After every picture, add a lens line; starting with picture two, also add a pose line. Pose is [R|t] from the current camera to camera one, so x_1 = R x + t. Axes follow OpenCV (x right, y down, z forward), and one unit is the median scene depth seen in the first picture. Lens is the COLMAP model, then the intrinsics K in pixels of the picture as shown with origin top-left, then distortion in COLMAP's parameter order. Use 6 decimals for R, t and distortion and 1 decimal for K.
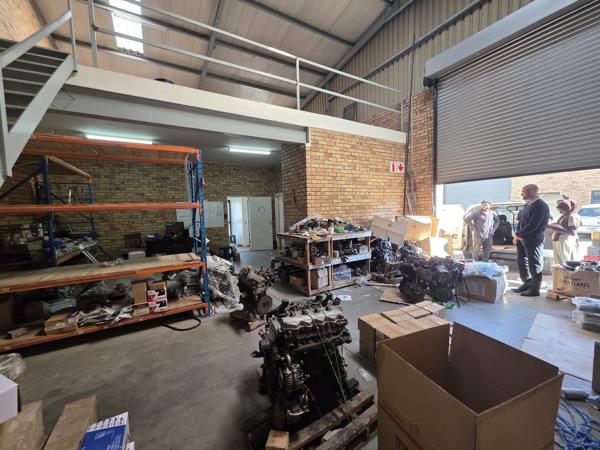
lens RADIAL K [[240.8, 0, 300.5], [0, 240.8, 225.4], [0, 0, 1]] dist [-0.000723, -0.000003]
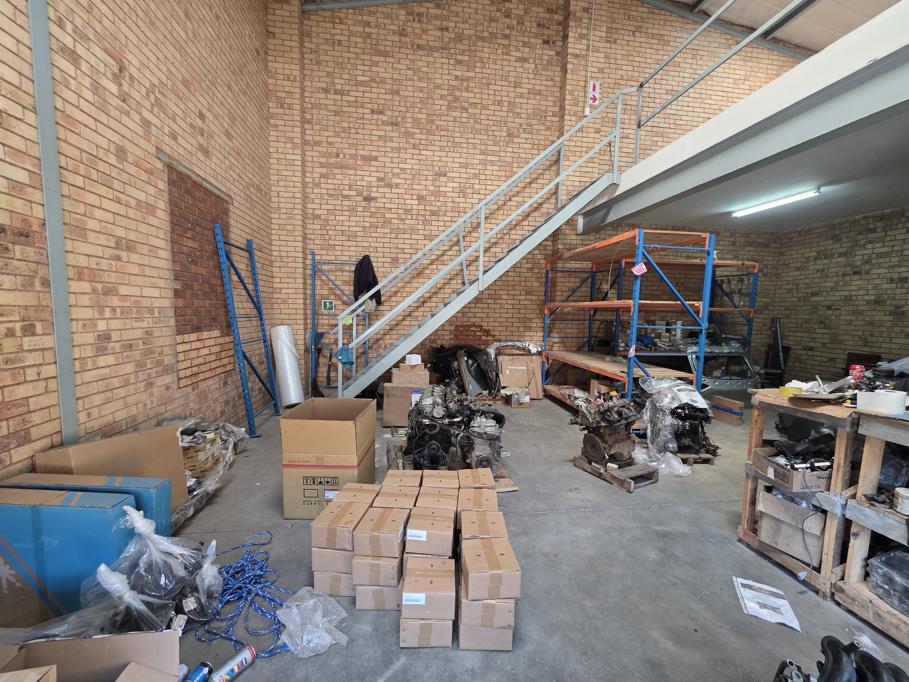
lens RADIAL K [[364.9, 0, 450.2], [0, 364.9, 343.0], [0, 0, 1]] dist [-0.000723, -0.000003]
pose [[-0.394562, 0.104775, -0.912876, 0.590965], [-0.072157, 0.986877, 0.144456, -0.057158], [0.916032, 0.122867, -0.381824, 0.617567]]
